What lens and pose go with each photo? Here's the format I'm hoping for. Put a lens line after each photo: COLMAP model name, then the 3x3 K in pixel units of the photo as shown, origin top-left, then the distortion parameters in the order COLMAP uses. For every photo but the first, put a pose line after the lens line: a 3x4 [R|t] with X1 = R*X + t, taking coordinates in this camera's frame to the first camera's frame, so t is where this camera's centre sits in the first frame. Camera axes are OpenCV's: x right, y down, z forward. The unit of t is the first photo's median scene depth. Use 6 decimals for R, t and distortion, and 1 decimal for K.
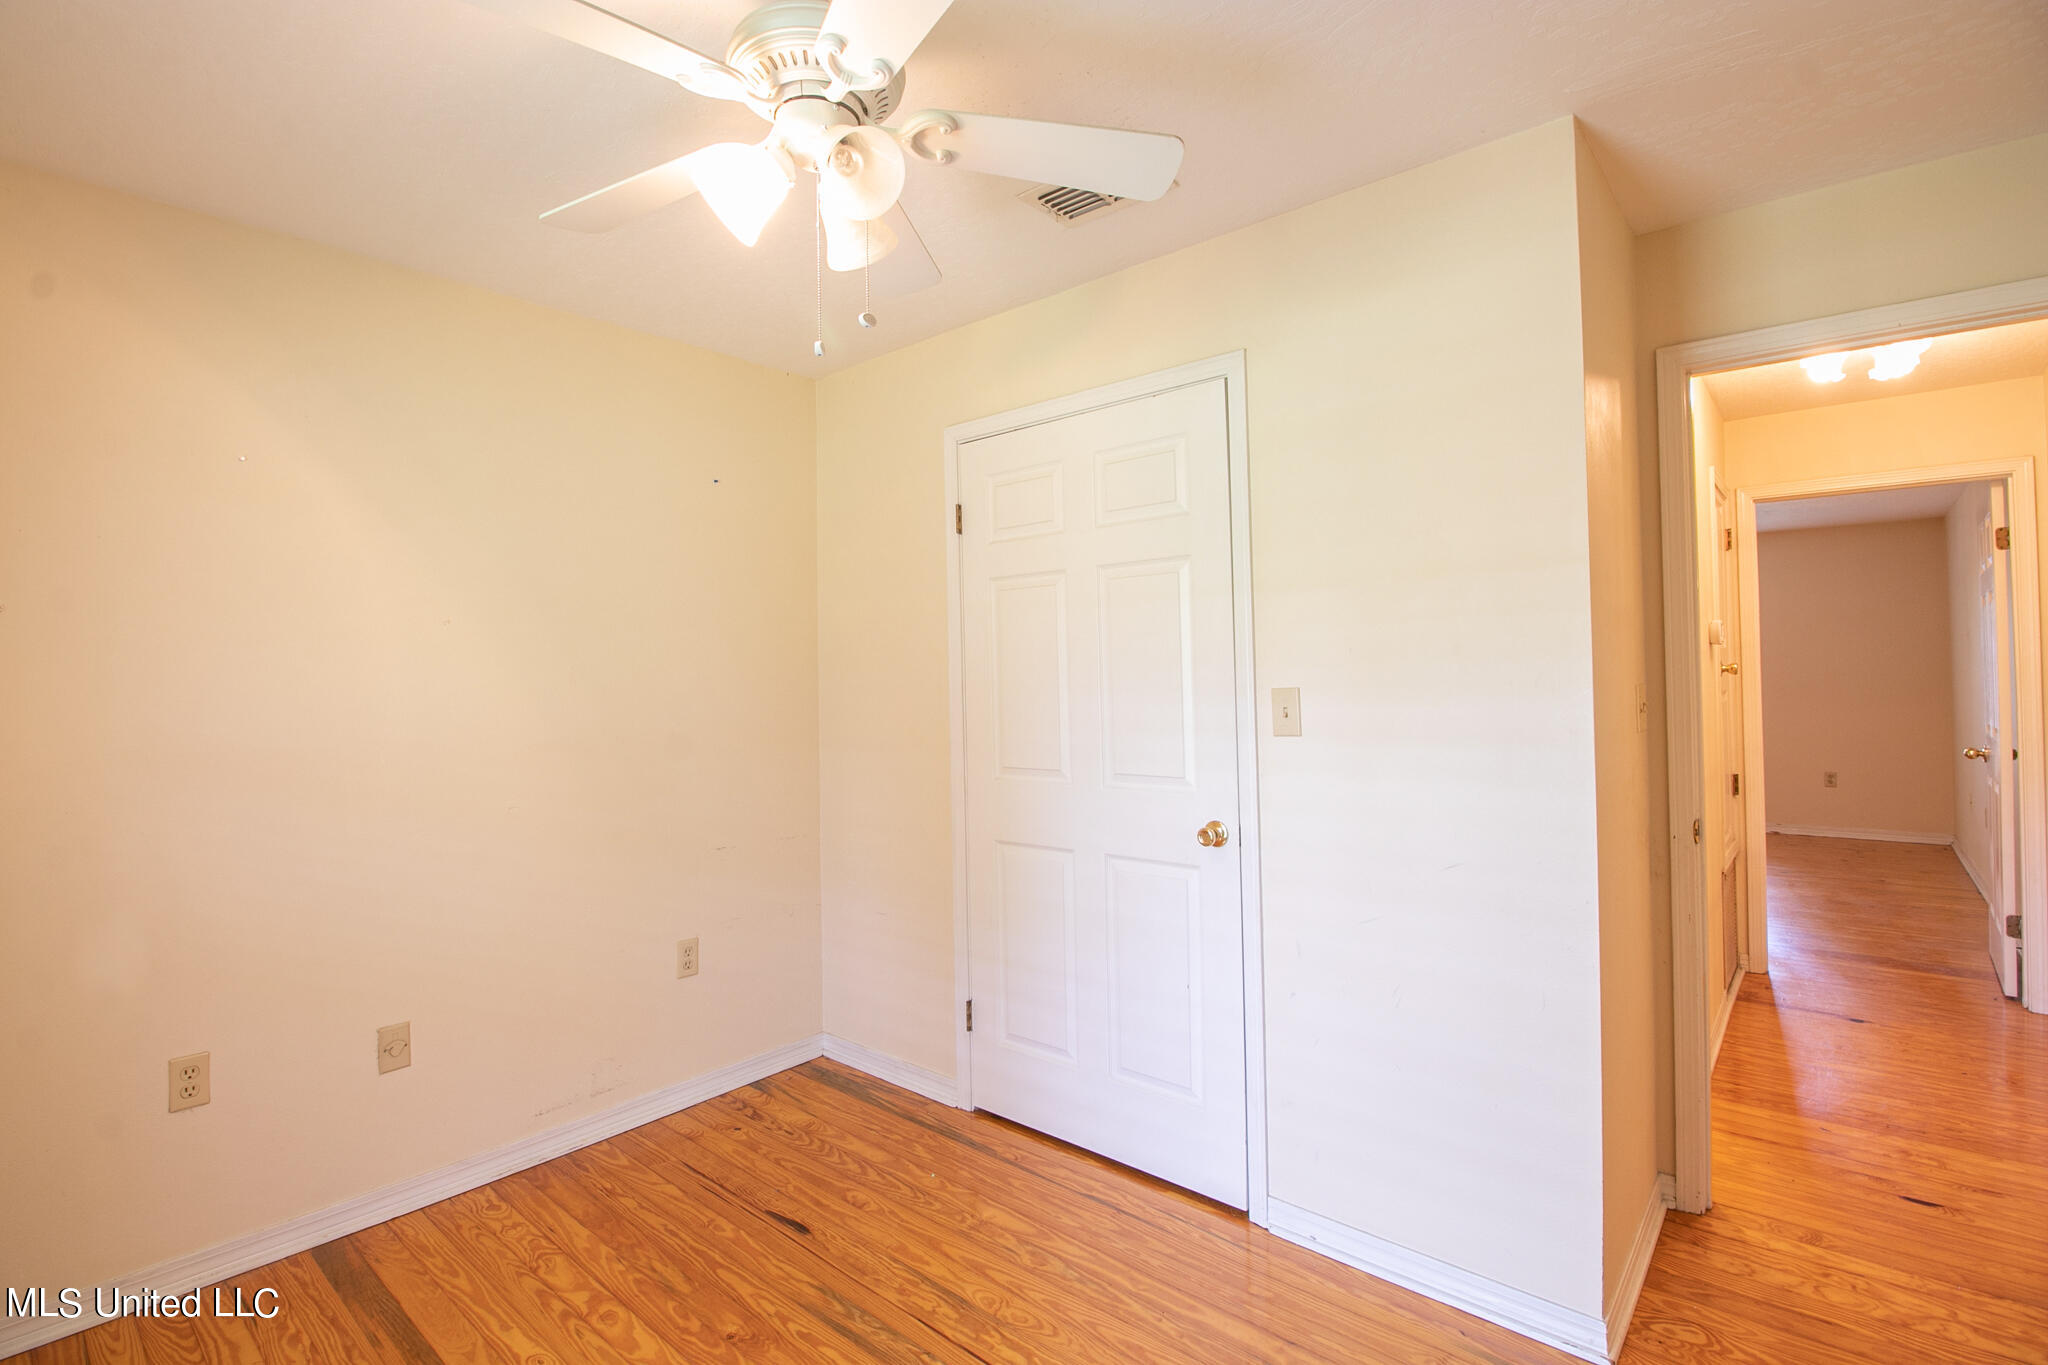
lens RADIAL K [[956.4, 0, 1010.4], [0, 956.4, 663.0], [0, 0, 1]] dist [-0.005593, -0.009553]
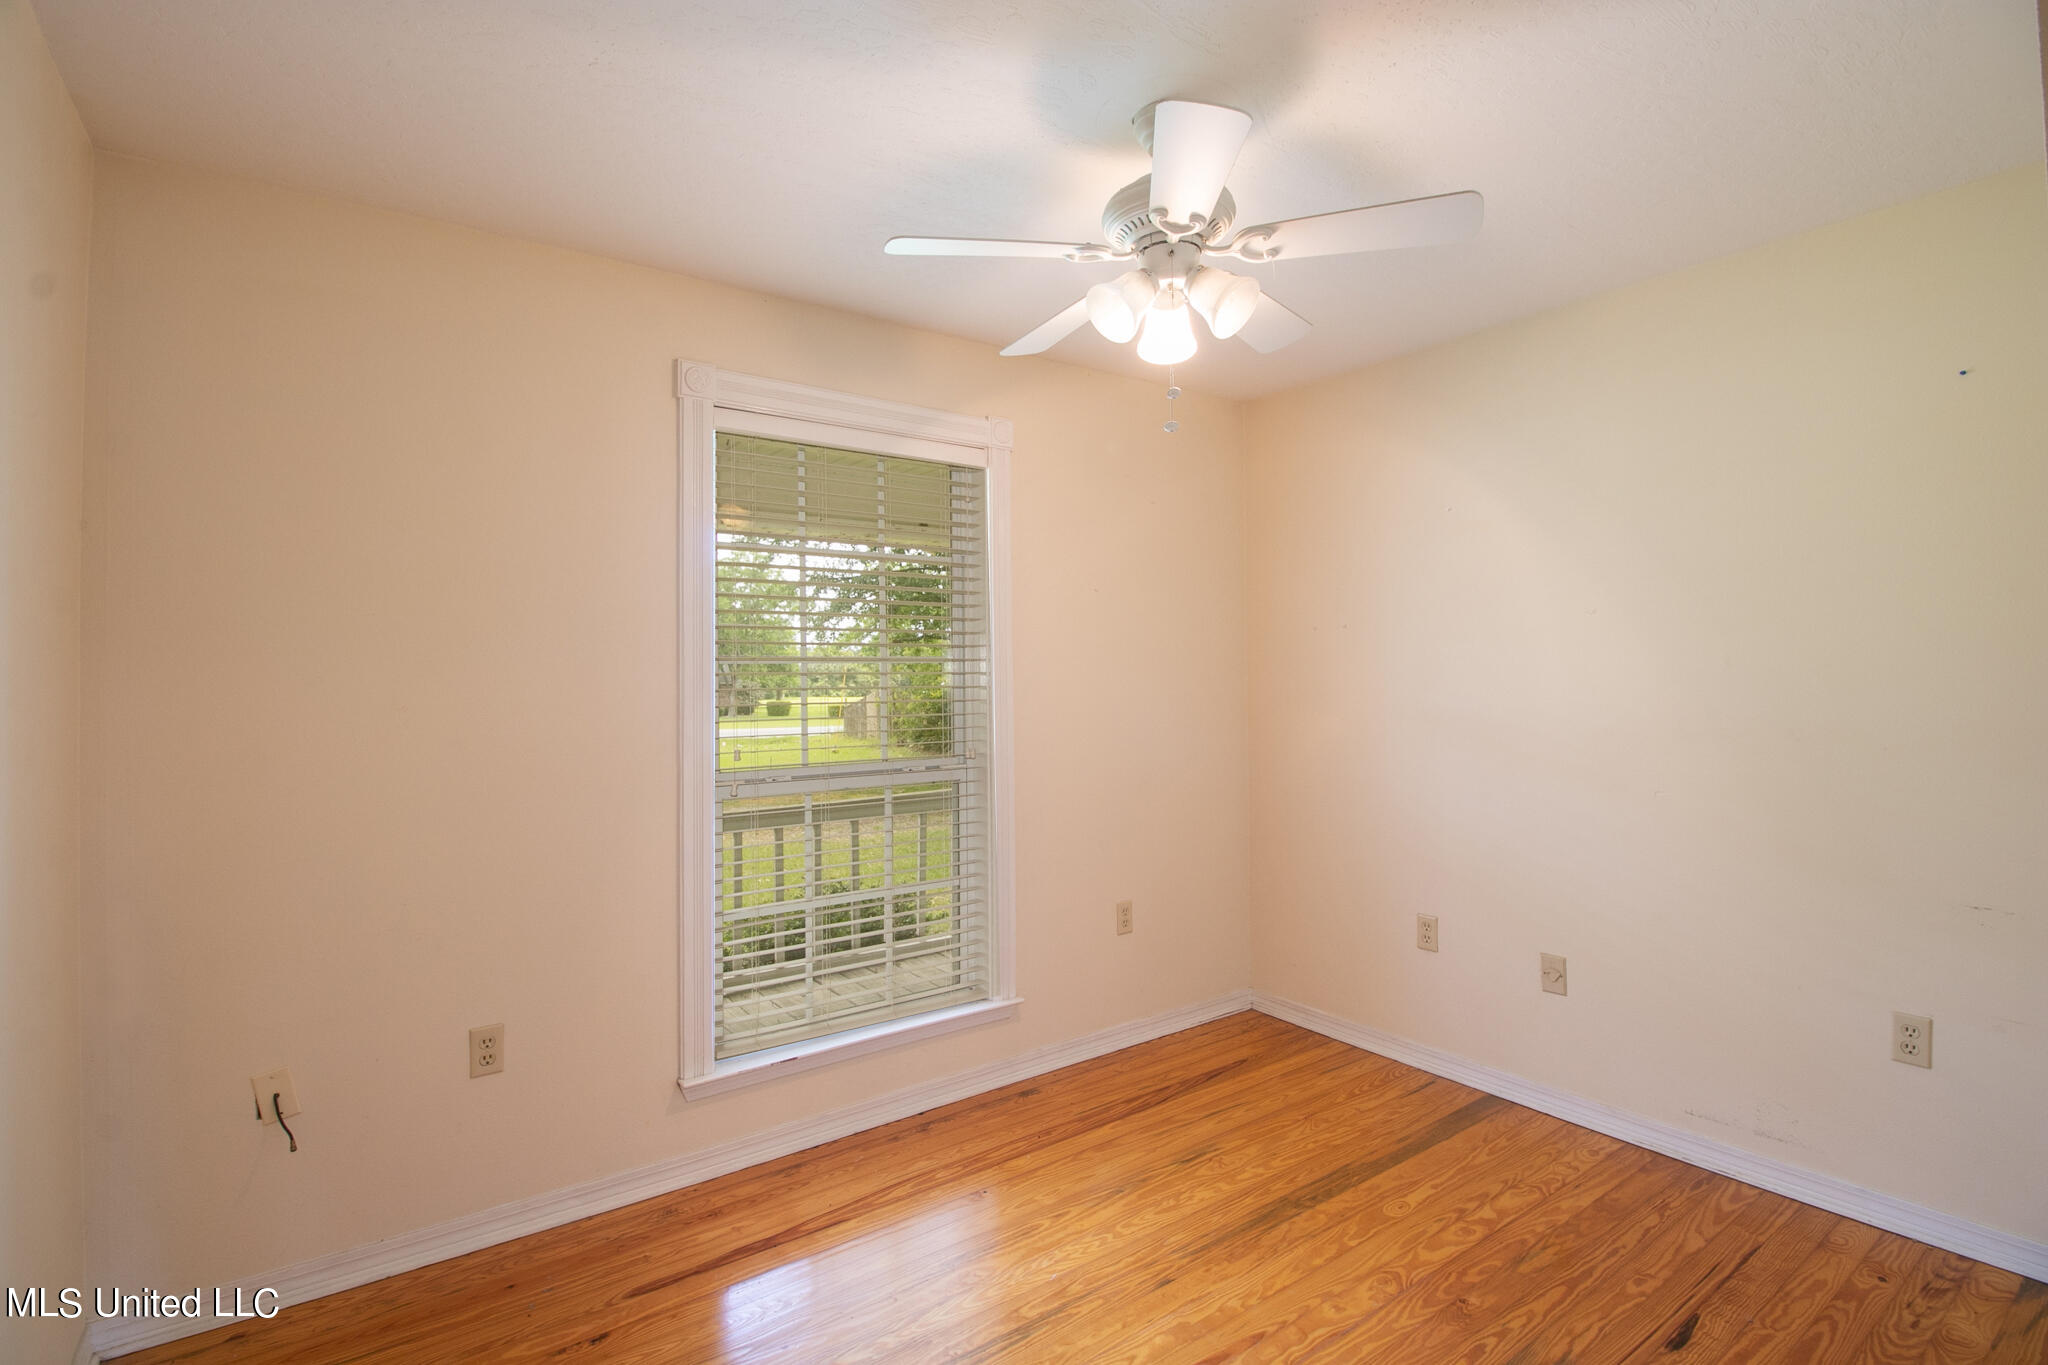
lens RADIAL K [[956.4, 0, 1010.4], [0, 956.4, 663.0], [0, 0, 1]] dist [-0.005593, -0.009553]
pose [[-0.234717, 0.003287, -0.972058, 0.709609], [0.028478, 0.999588, -0.003497, 0.000652], [0.971647, -0.028503, -0.234714, 0.670184]]
